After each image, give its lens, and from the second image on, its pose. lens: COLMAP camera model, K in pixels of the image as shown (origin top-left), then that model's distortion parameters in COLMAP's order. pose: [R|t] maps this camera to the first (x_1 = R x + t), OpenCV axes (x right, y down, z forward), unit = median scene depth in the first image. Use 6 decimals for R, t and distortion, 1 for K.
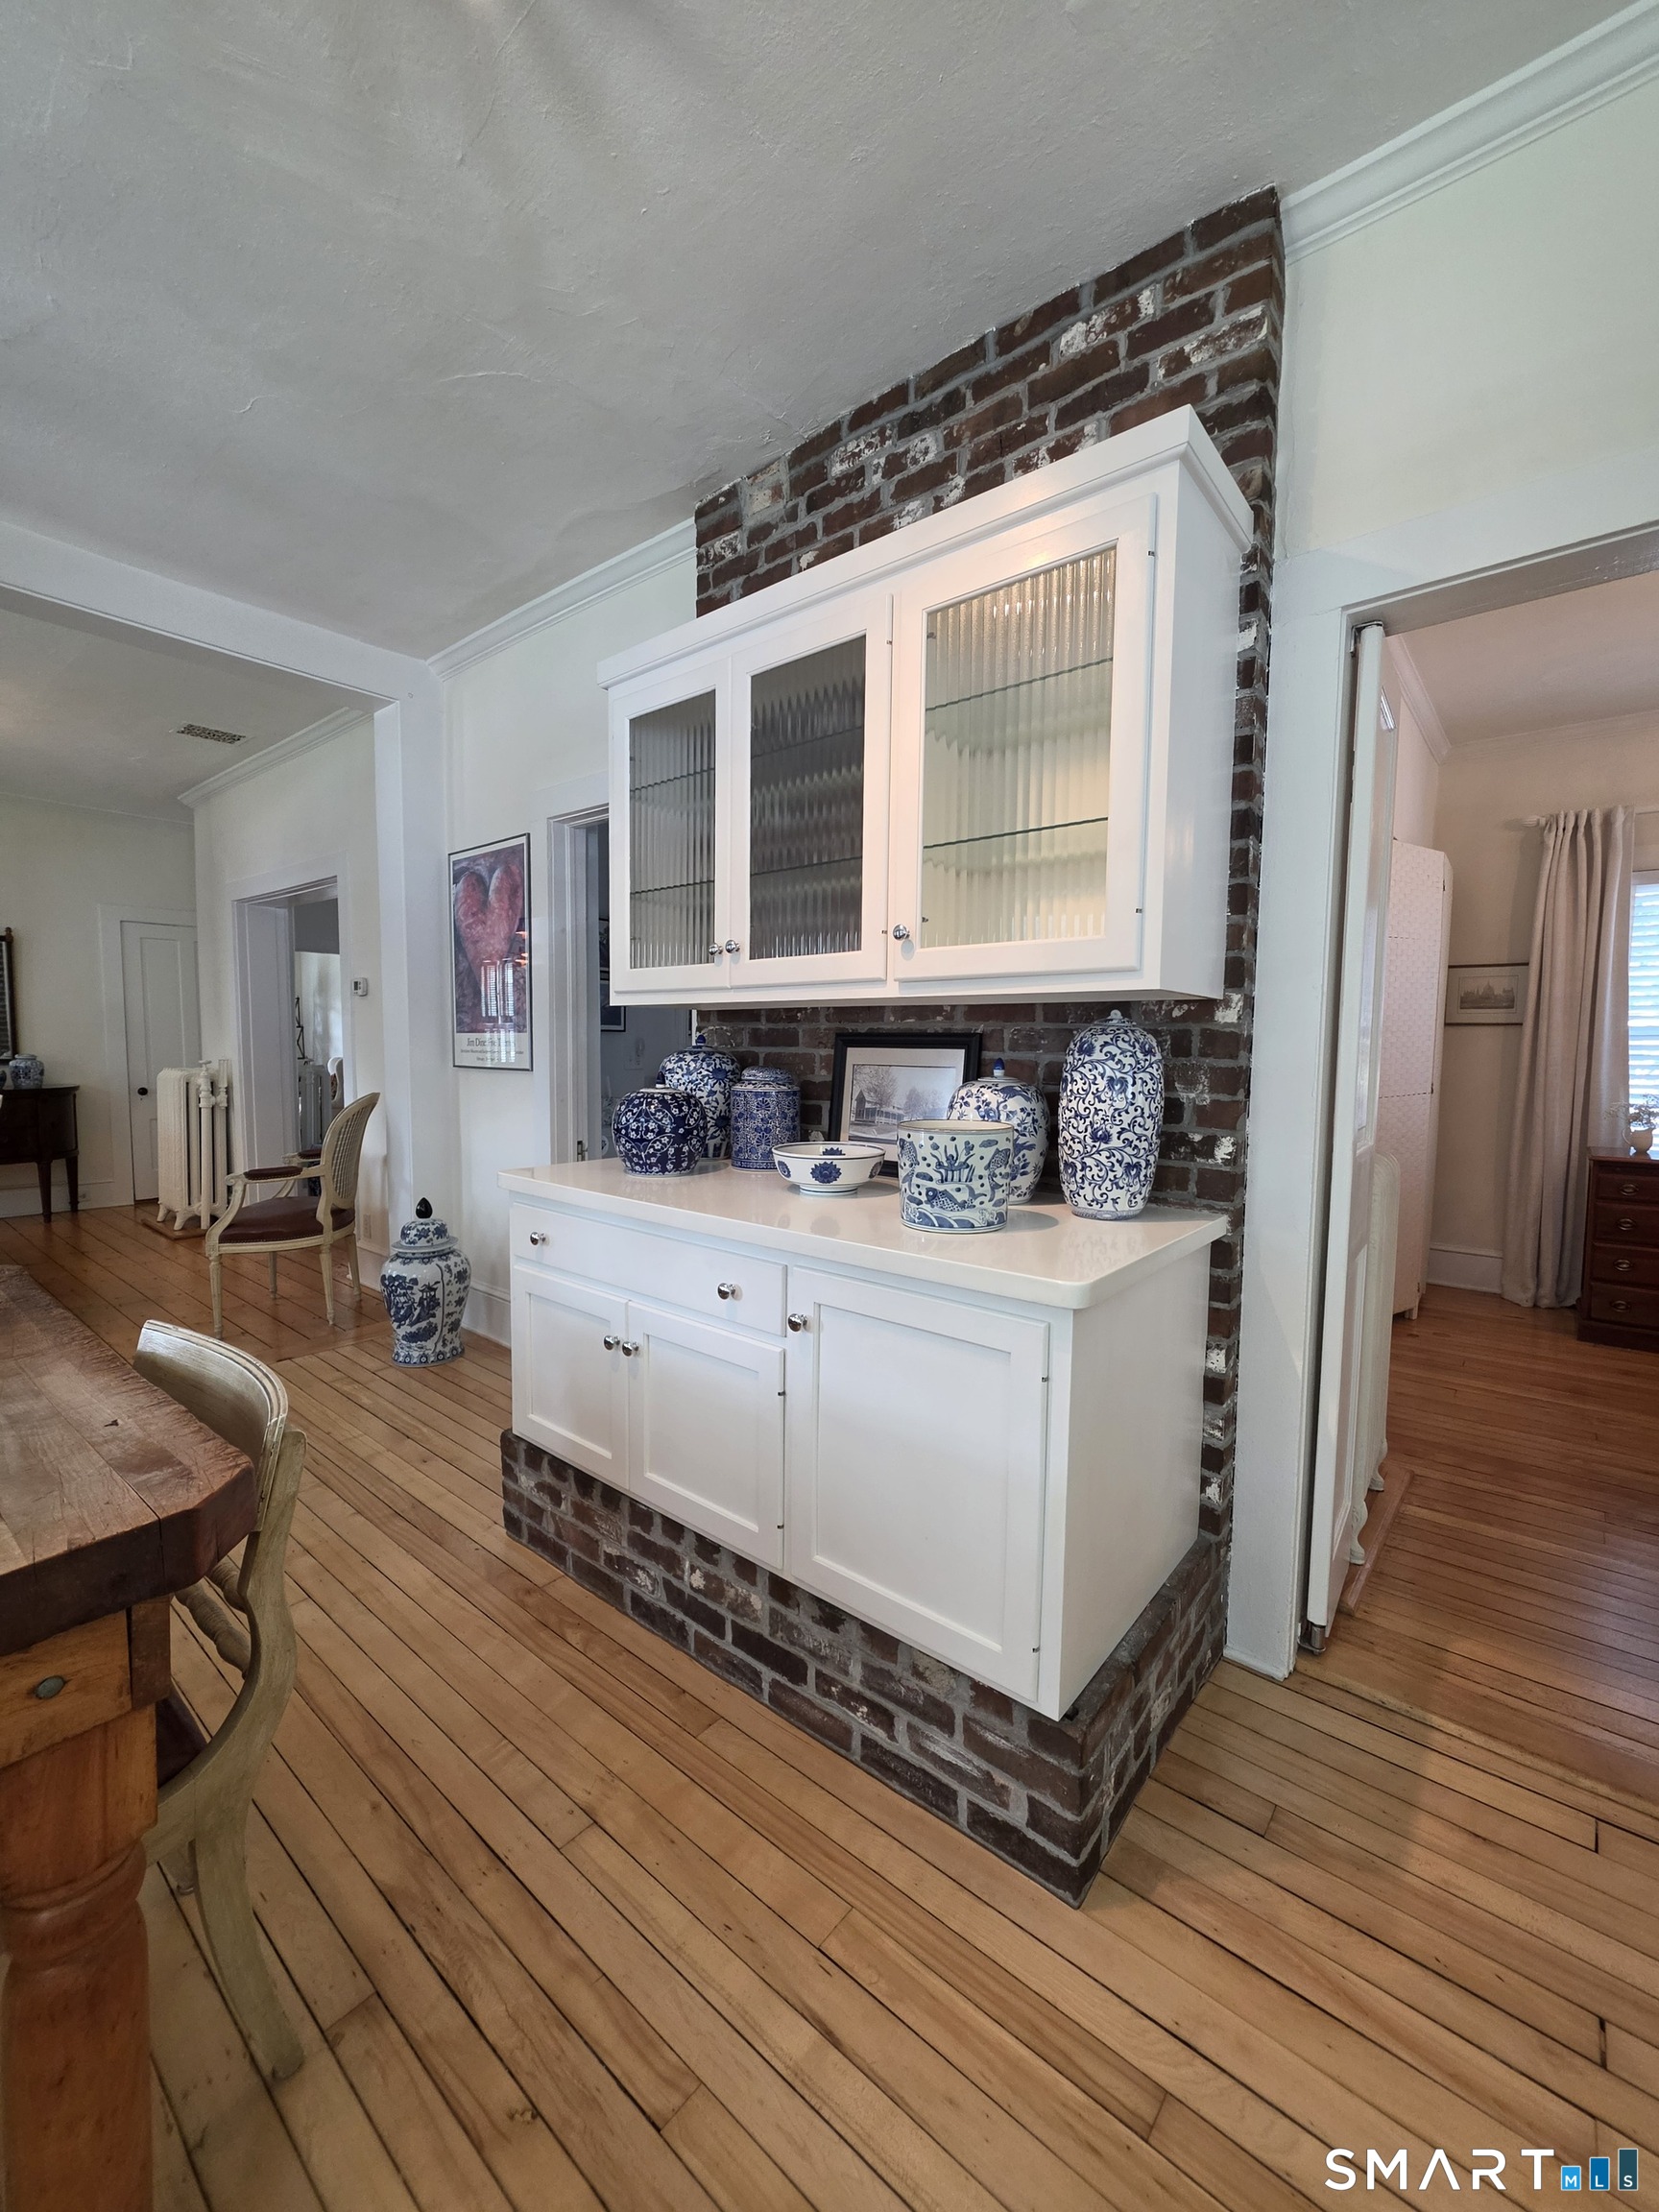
lens RADIAL K [[887.7, 0, 843.4], [0, 887.7, 1108.2], [0, 0, 1]] dist [-0.005061, 0.000627]
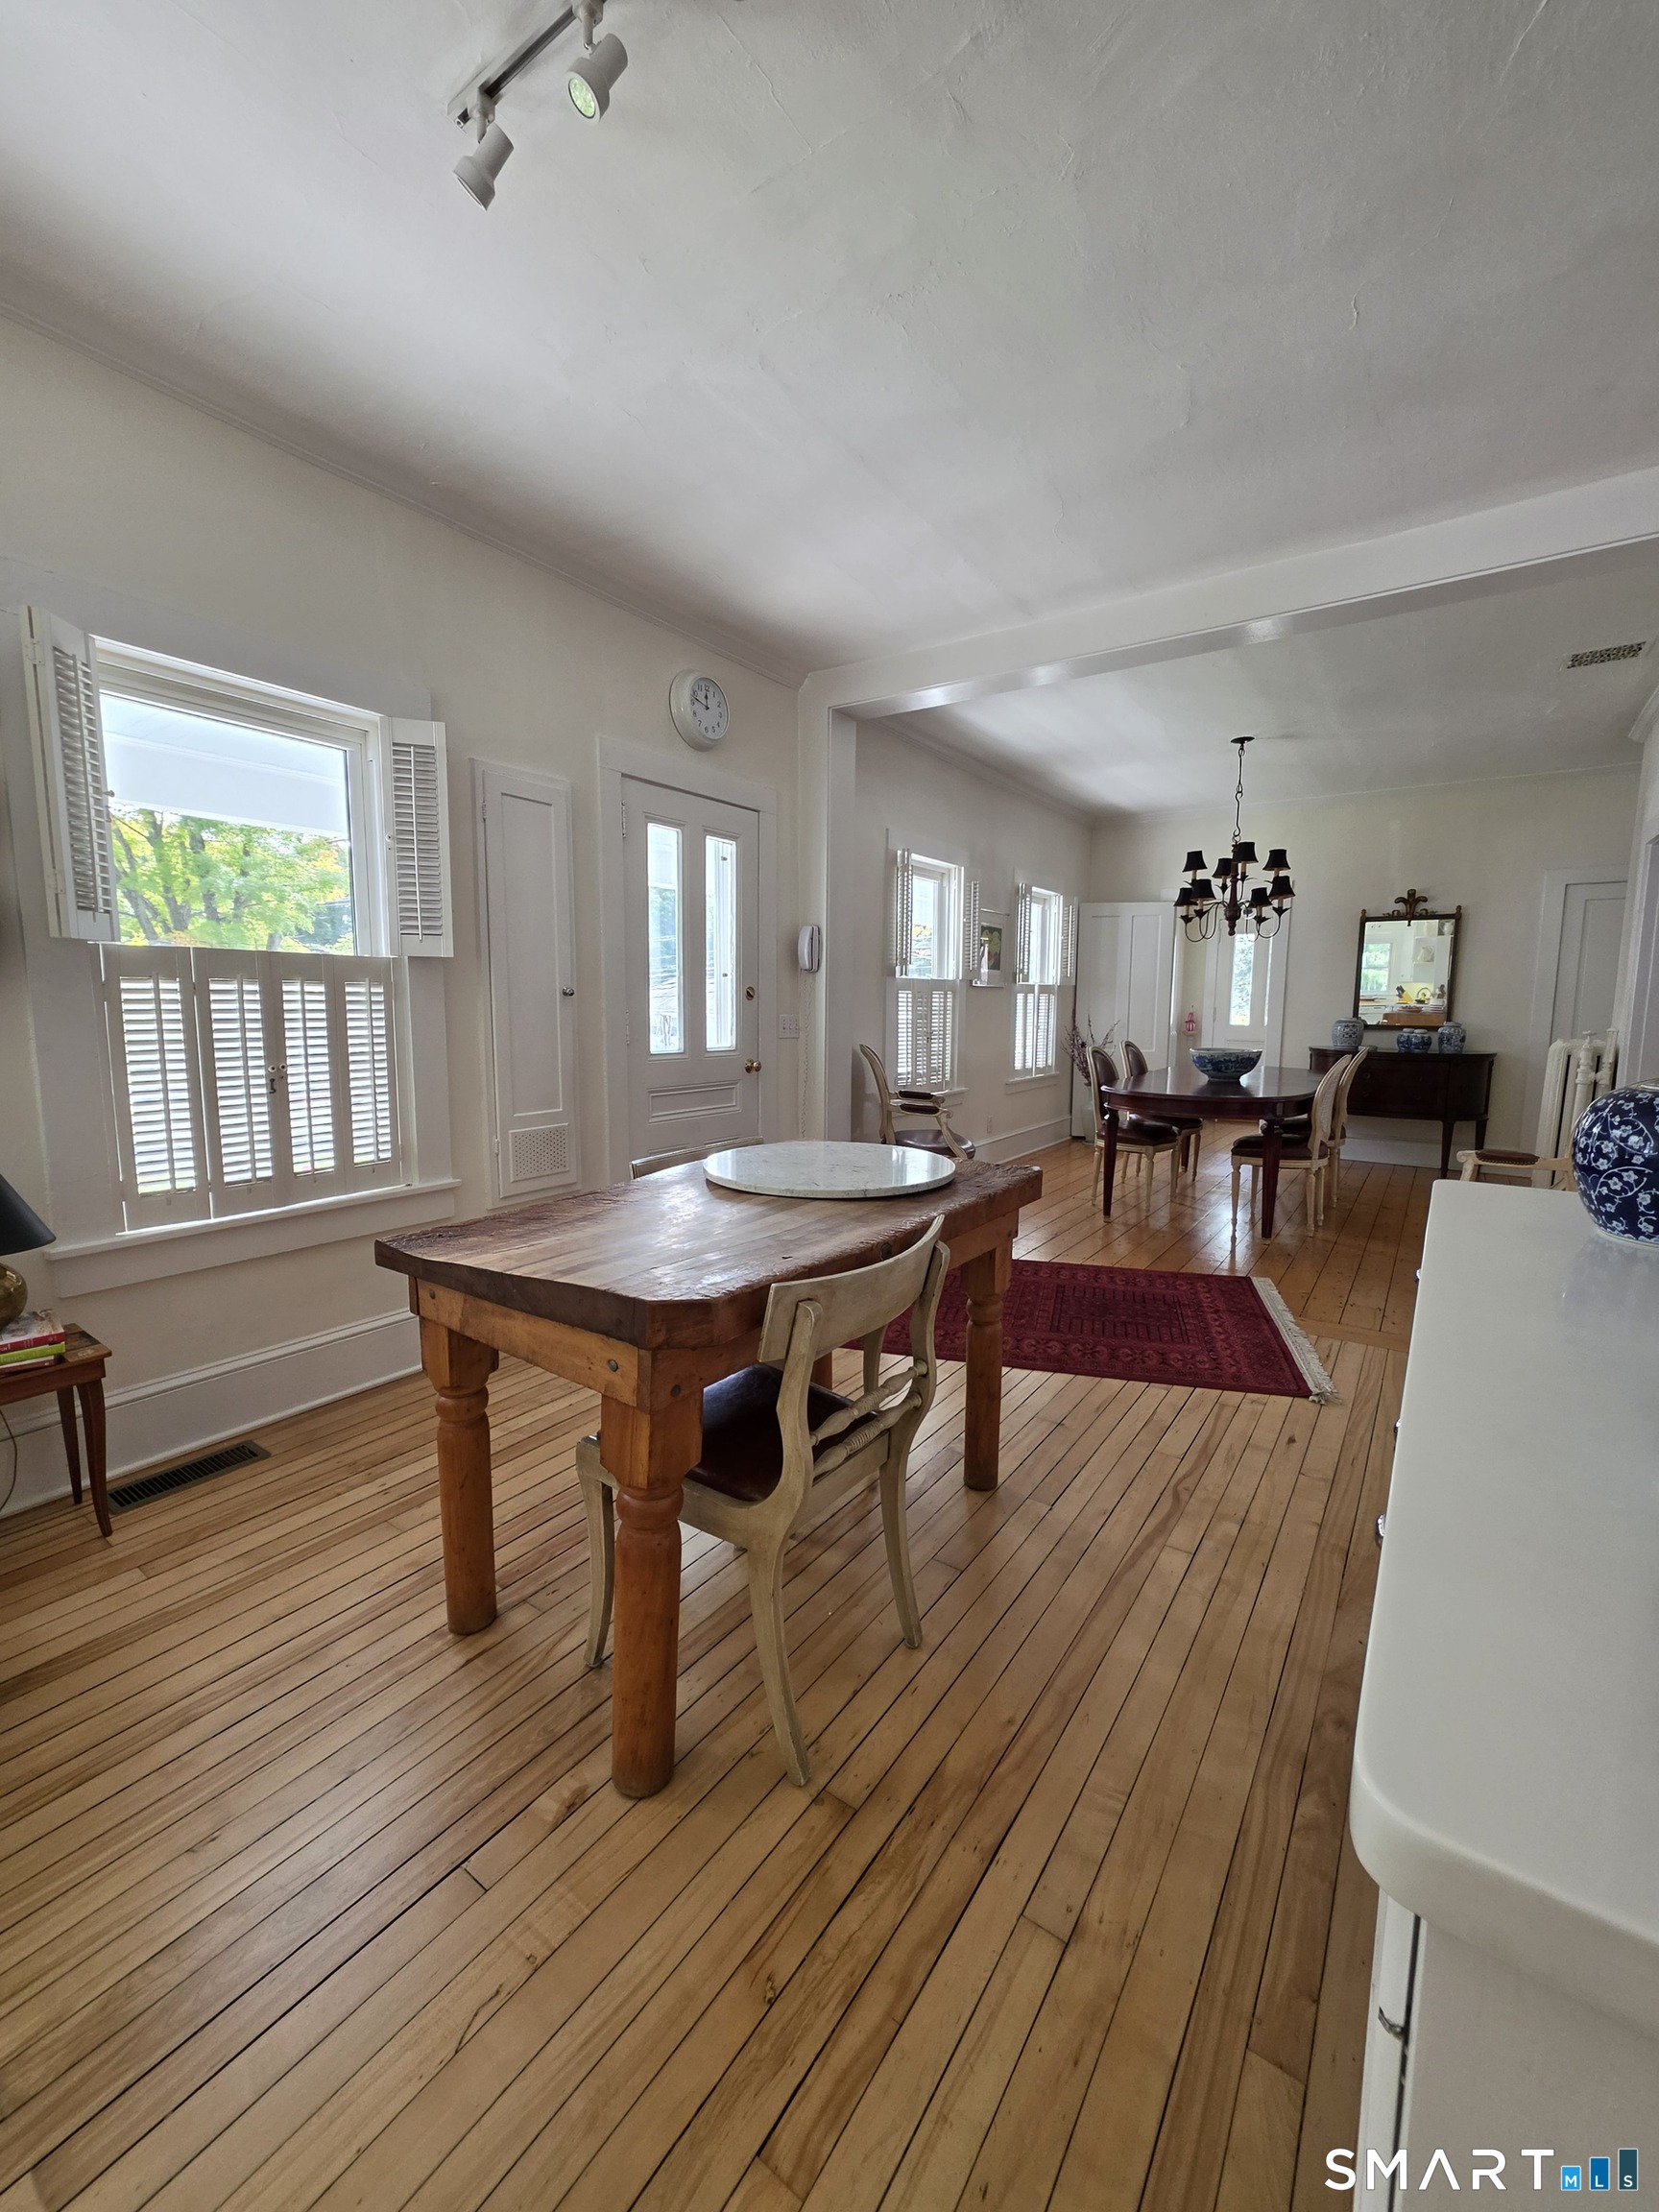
lens RADIAL K [[887.7, 0, 846.1], [0, 887.7, 1110.2], [0, 0, 1]] dist [-0.005061, 0.000627]
pose [[0.085049, 0.112774, -0.989974, 0.435409], [-0.080094, 0.991132, 0.106026, -0.035884], [0.993152, 0.070274, 0.093327, 0.669767]]
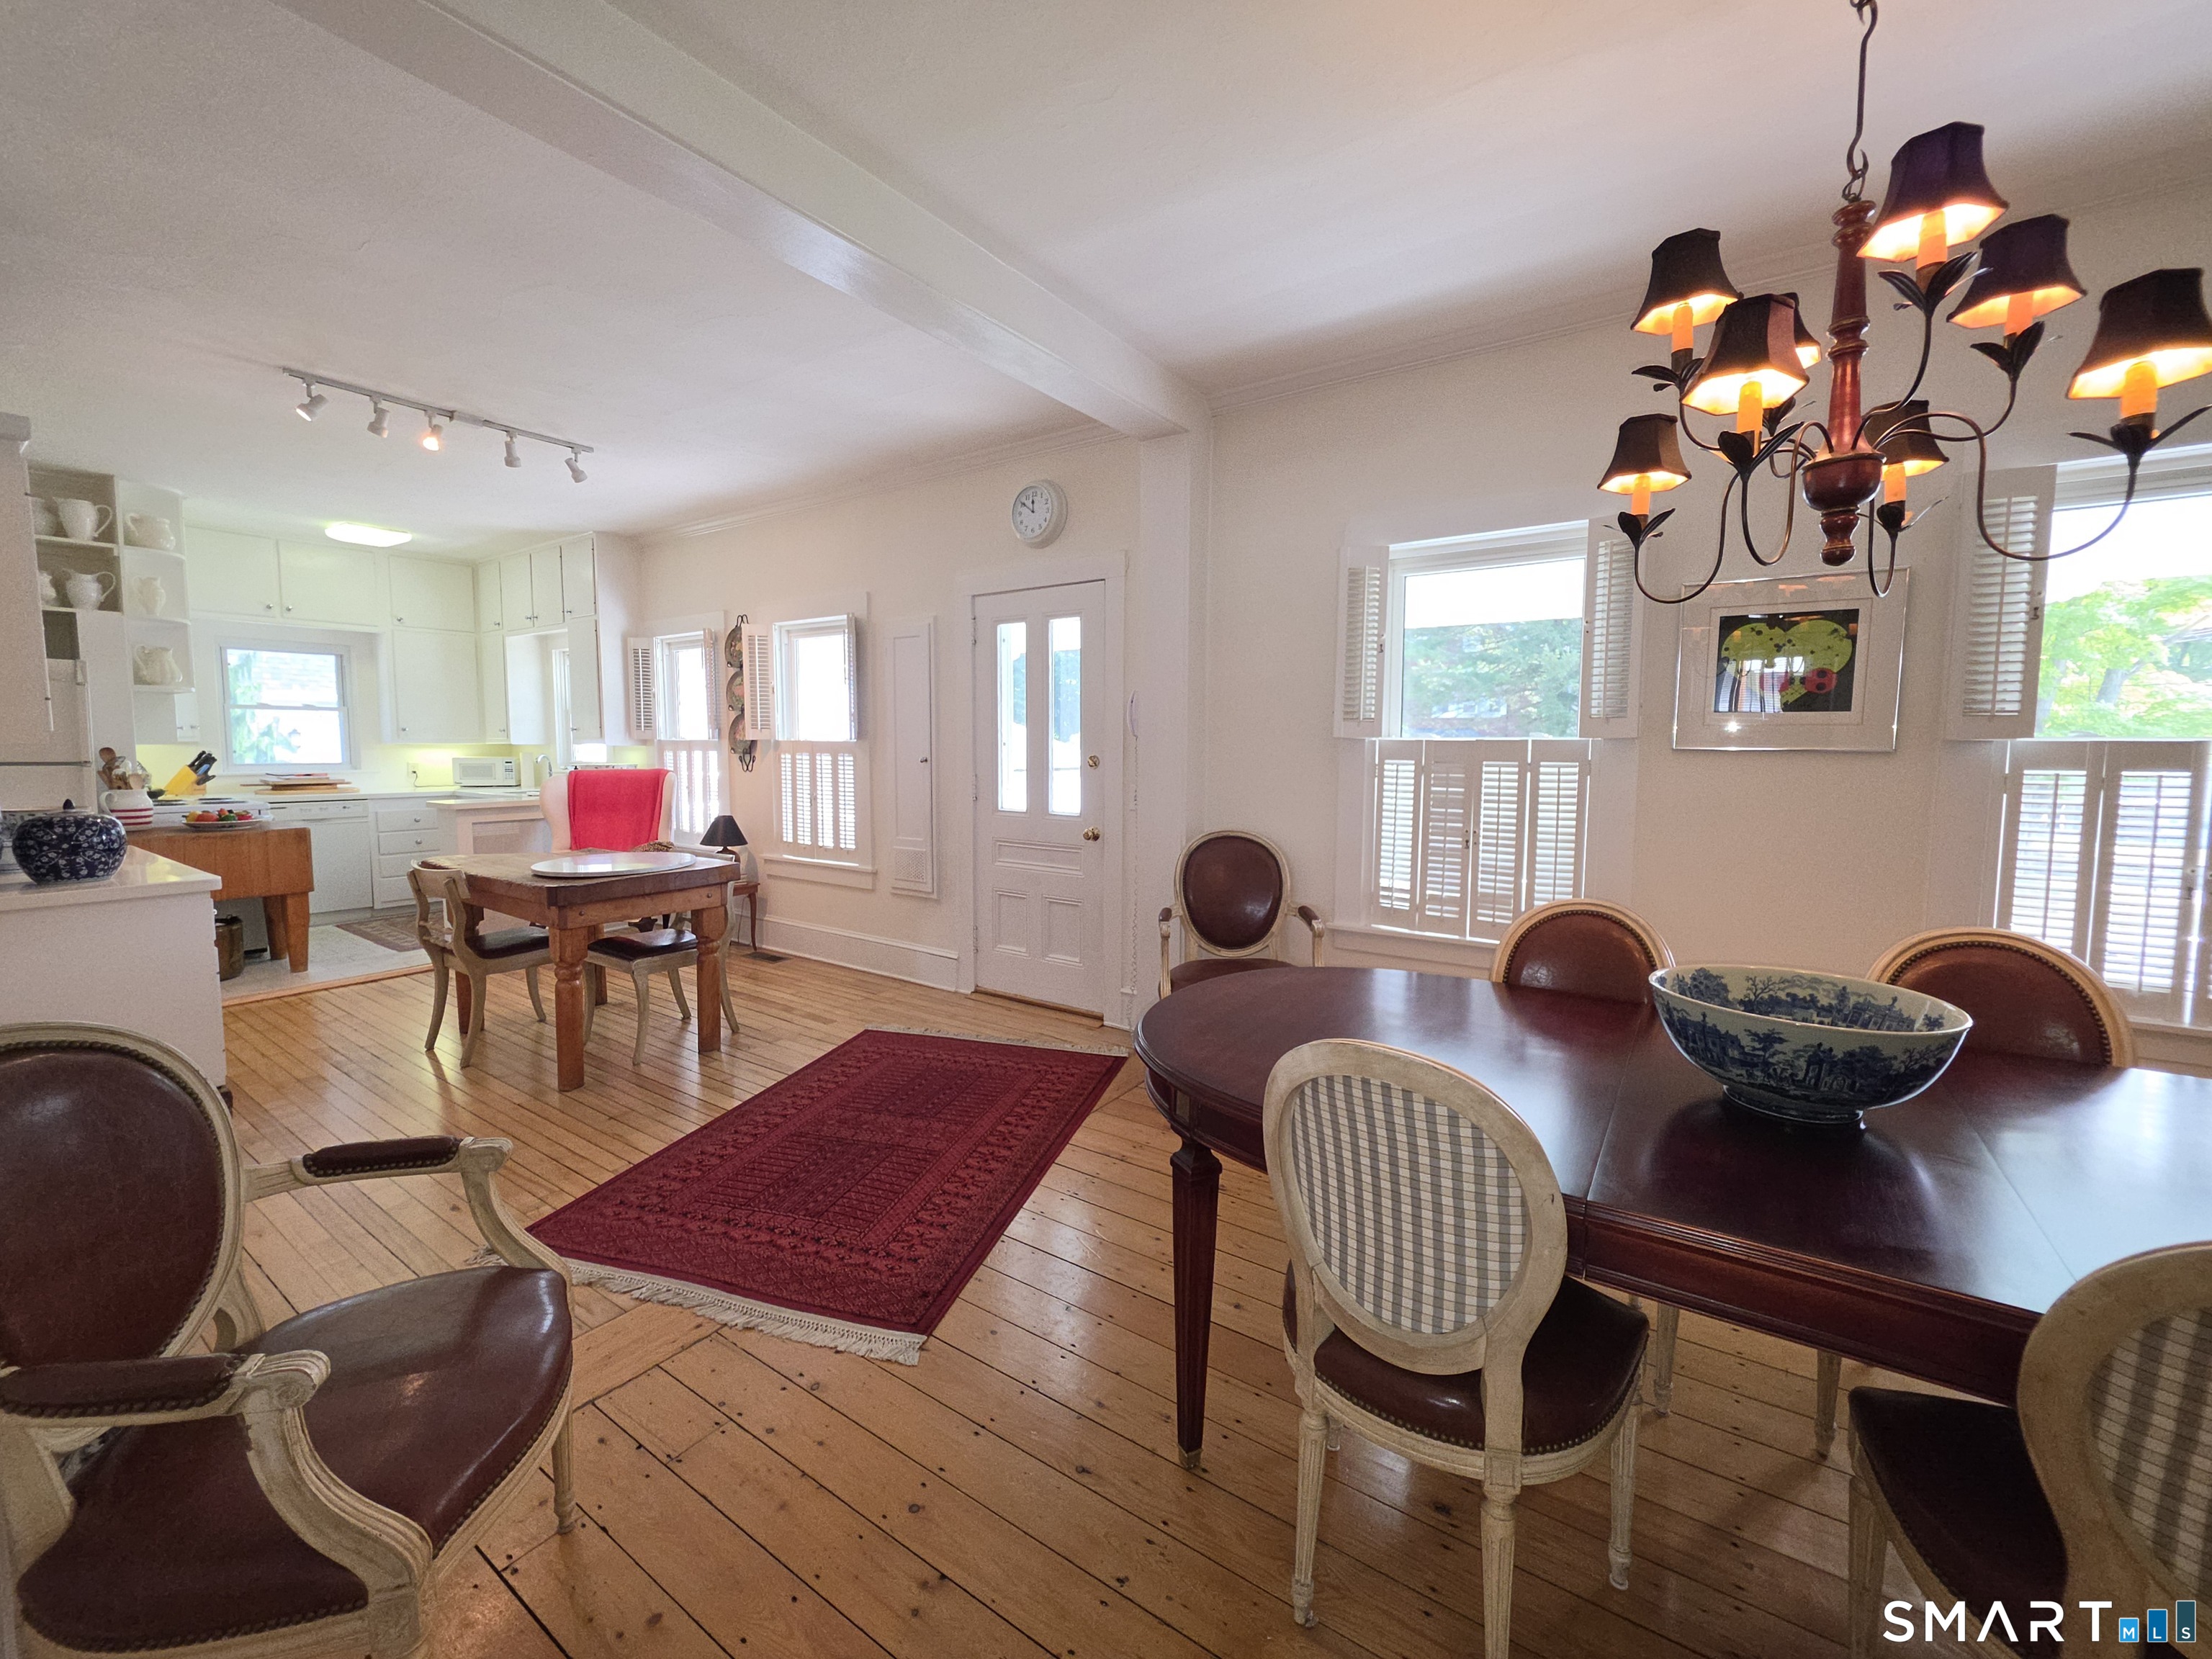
lens RADIAL K [[887.7, 0, 1107.9], [0, 887.7, 819.7], [0, 0, 1]] dist [-0.005061, 0.000627]
pose [[-0.996775, -0.007492, -0.079895, -2.397329], [-0.020247, 0.986900, 0.160055, -0.368088], [0.077649, 0.161156, -0.983870, 3.571268]]
